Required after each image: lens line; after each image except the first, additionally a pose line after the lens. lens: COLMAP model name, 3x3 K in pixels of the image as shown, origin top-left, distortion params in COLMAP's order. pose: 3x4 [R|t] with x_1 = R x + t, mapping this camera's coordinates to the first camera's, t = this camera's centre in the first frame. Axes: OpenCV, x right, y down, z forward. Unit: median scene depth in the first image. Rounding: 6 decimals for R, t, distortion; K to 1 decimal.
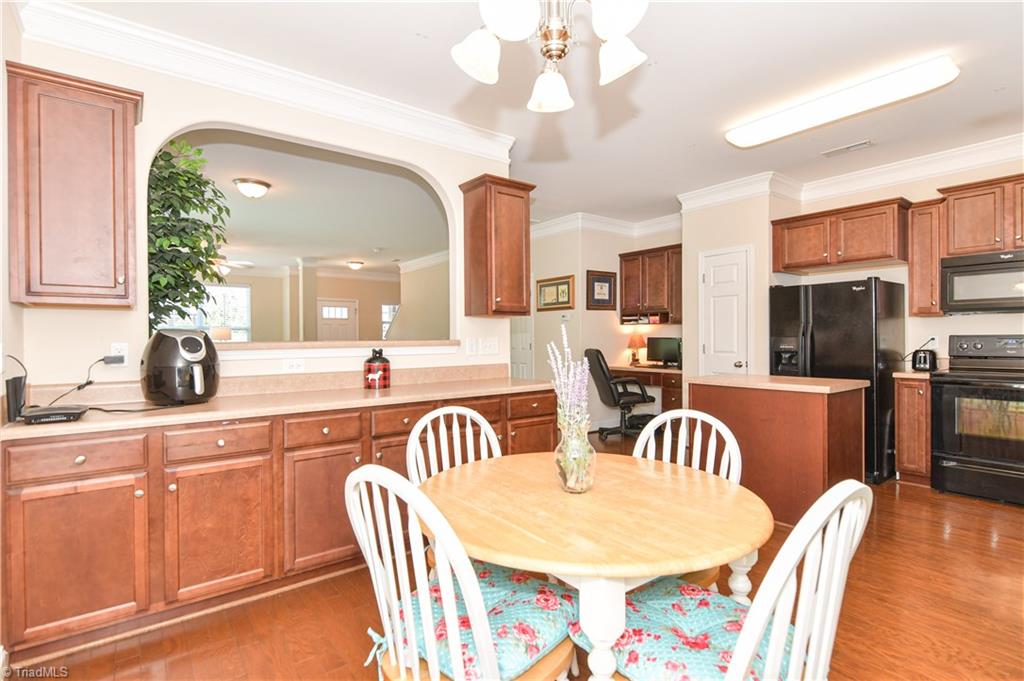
lens RADIAL K [[501.1, 0, 512.0], [0, 501.1, 340.5], [0, 0, 1]] dist [0.014319, -0.000364]
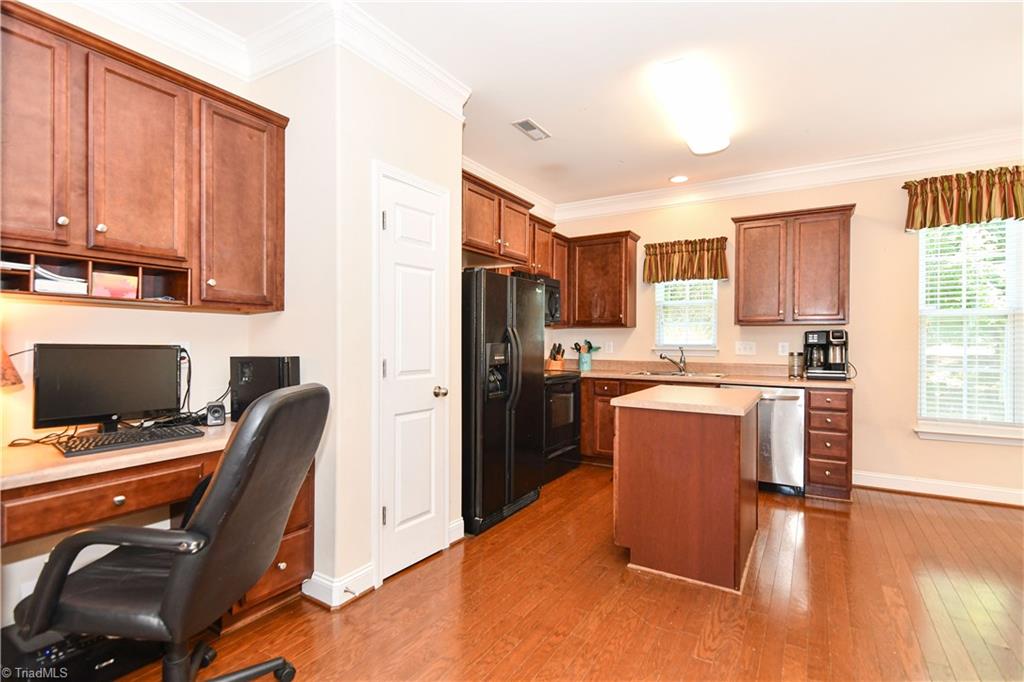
lens RADIAL K [[501.1, 0, 512.0], [0, 501.1, 341.0], [0, 0, 1]] dist [0.014319, -0.000364]
pose [[-0.373969, 0.002634, 0.927437, -0.106495], [0.005383, 0.999985, -0.000670, -0.009184], [-0.927425, 0.004742, -0.373978, 1.120048]]
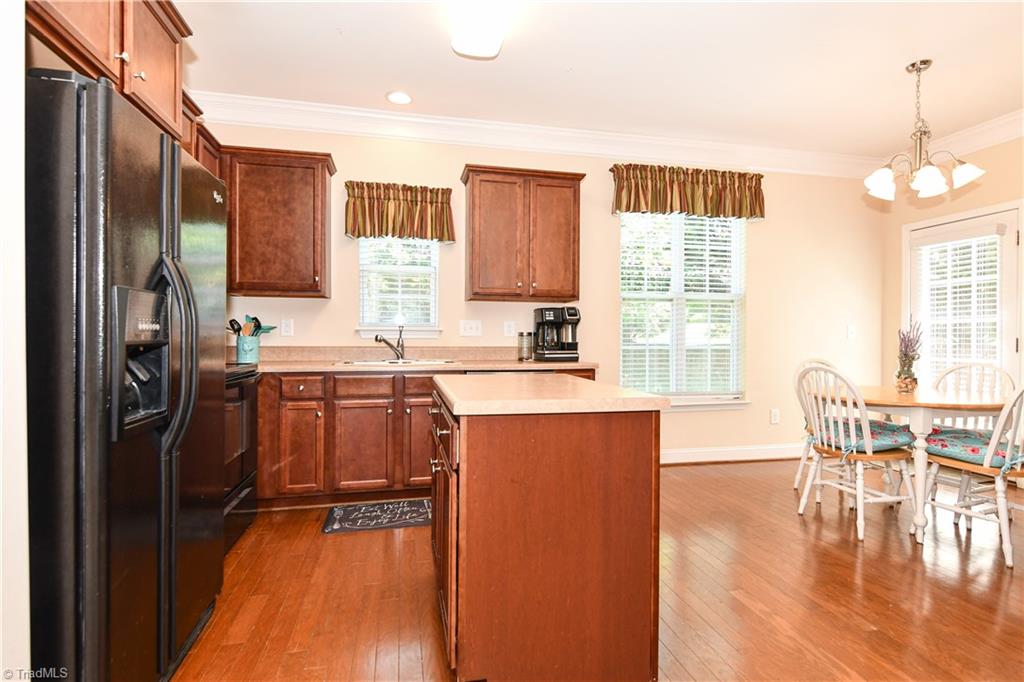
lens RADIAL K [[501.1, 0, 512.0], [0, 501.1, 341.0], [0, 0, 1]] dist [0.014319, -0.000364]
pose [[-0.913129, -0.000781, 0.407670, 0.215235], [0.004113, 0.999930, 0.011129, 0.017054], [-0.407650, 0.011839, -0.913061, 1.054344]]
